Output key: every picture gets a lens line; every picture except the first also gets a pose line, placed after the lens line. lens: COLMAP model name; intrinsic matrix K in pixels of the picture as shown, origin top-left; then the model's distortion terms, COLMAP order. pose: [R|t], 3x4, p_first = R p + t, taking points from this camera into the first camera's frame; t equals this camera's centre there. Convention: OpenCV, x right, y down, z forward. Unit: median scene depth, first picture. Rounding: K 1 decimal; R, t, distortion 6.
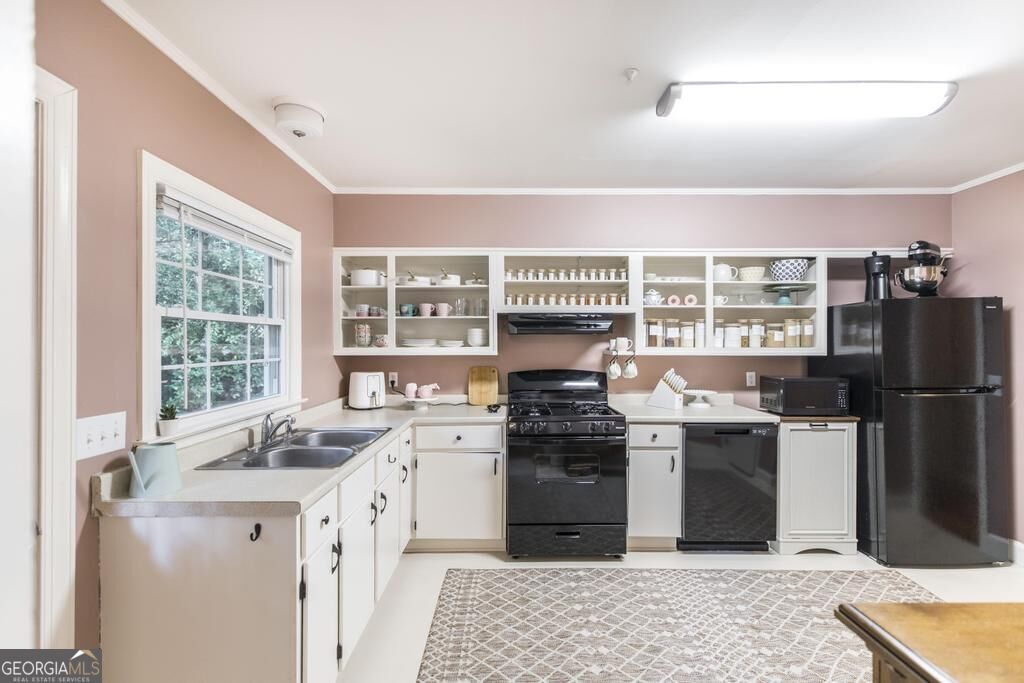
lens RADIAL K [[454.4, 0, 515.0], [0, 454.4, 343.5], [0, 0, 1]] dist [0.011415, 0.000040]
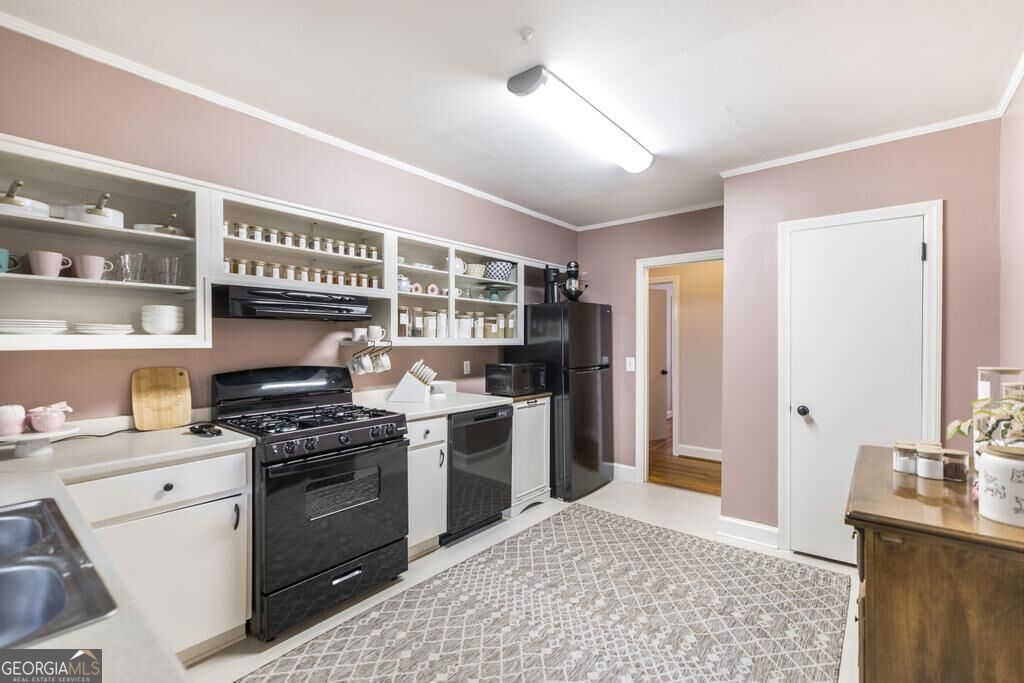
lens RADIAL K [[454.4, 0, 513.4], [0, 454.4, 340.6], [0, 0, 1]] dist [0.011415, 0.000040]
pose [[0.635613, 0.000588, 0.772007, -0.290227], [-0.002645, 0.999995, 0.001417, 0.014233], [-0.772003, -0.002943, 0.635612, 0.265595]]
